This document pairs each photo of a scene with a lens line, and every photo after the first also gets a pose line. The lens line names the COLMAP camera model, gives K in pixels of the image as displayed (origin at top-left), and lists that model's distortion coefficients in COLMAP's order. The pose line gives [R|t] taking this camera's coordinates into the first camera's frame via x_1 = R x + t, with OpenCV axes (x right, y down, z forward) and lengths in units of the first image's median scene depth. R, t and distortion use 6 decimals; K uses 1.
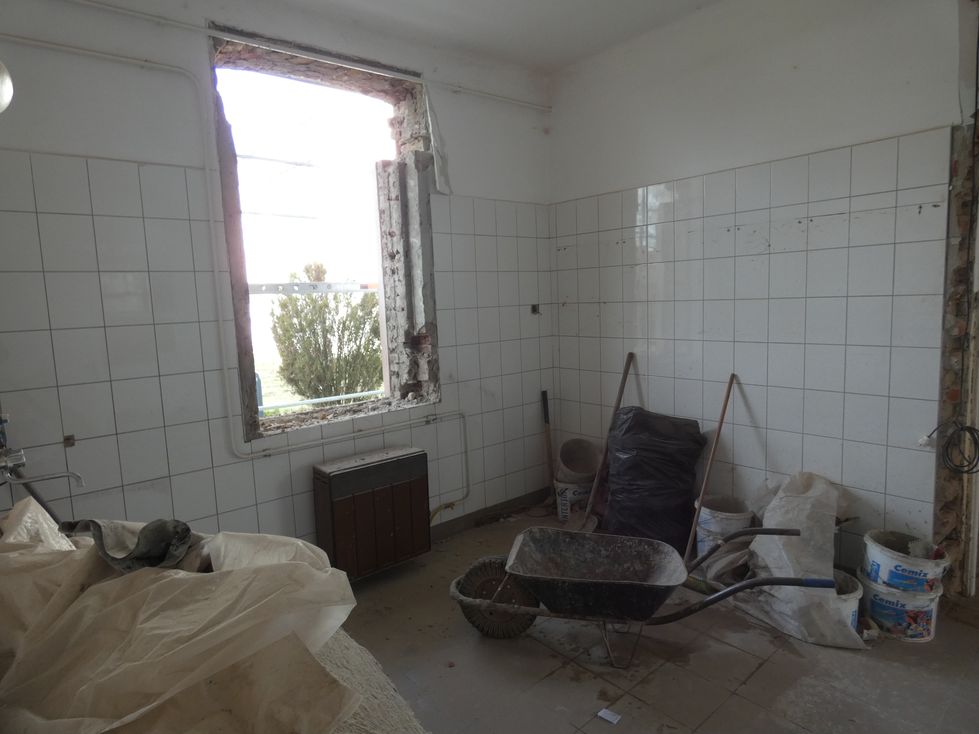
lens RADIAL K [[589.6, 0, 489.7], [0, 589.6, 362.9], [0, 0, 1]] dist [0.000106, -0.001568]
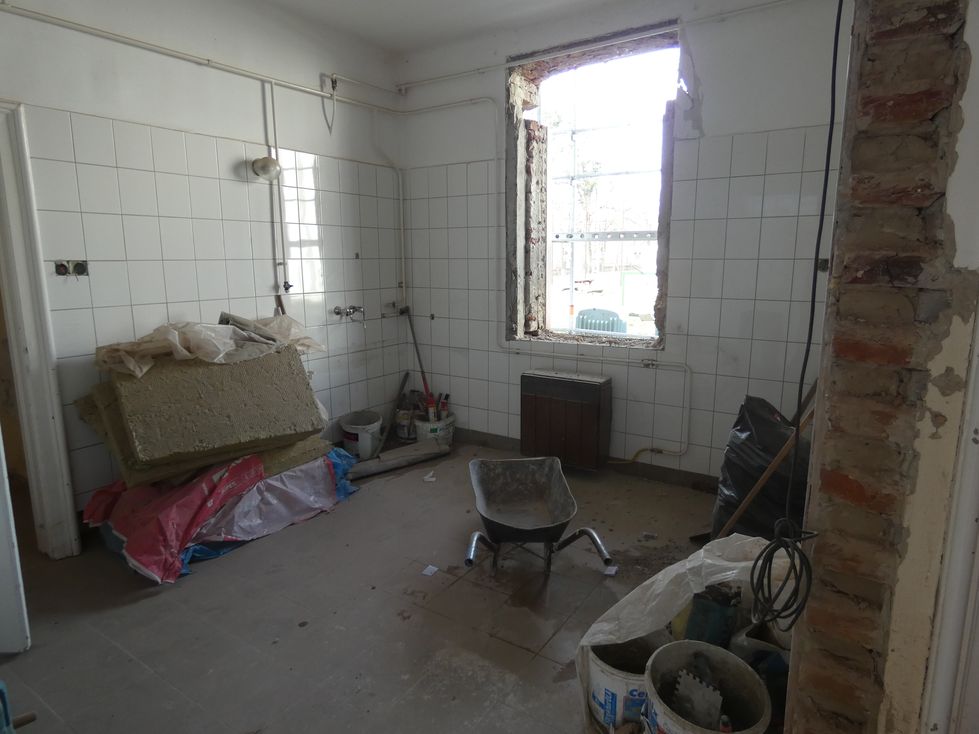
lens RADIAL K [[589.6, 0, 489.7], [0, 589.6, 362.9], [0, 0, 1]] dist [0.000106, -0.001568]
pose [[0.269617, 0.210660, -0.939643, 1.038141], [-0.117703, 0.975671, 0.184964, -0.085706], [0.955747, 0.060729, 0.287853, 0.541232]]
